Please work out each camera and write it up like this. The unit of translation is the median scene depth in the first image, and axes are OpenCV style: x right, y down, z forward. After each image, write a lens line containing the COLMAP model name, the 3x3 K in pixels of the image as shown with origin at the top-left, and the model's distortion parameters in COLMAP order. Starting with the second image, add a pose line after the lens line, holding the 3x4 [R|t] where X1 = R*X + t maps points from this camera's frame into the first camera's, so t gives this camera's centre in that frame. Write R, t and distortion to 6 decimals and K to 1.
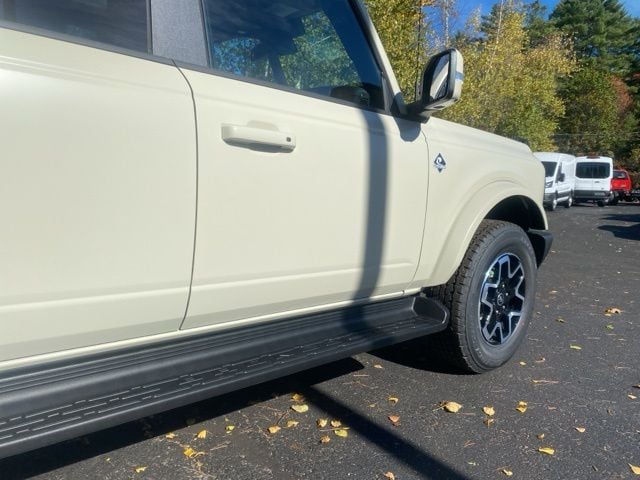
lens RADIAL K [[483.7, 0, 320.0], [0, 483.7, 240.0], [0, 0, 1]] dist [-0.000014, -0.005832]
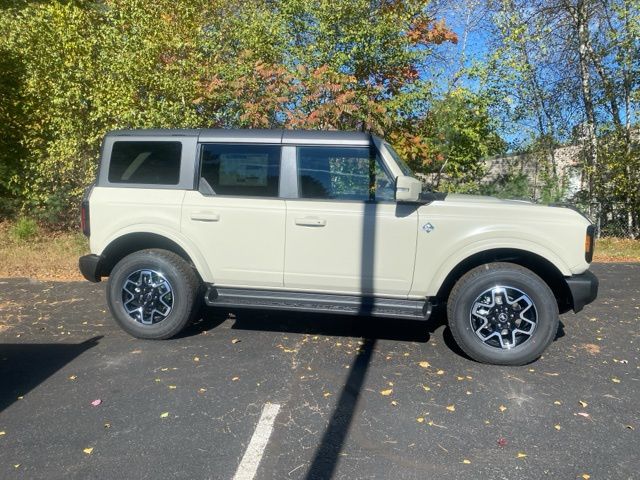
lens RADIAL K [[493.4, 0, 317.0], [0, 493.4, 239.5], [0, 0, 1]] dist [0.010837, -0.003535]
pose [[0.591732, 0.066384, -0.803397, 1.486908], [-0.078503, 0.996612, 0.024529, -0.128835], [0.802303, 0.048554, 0.594939, -0.426870]]
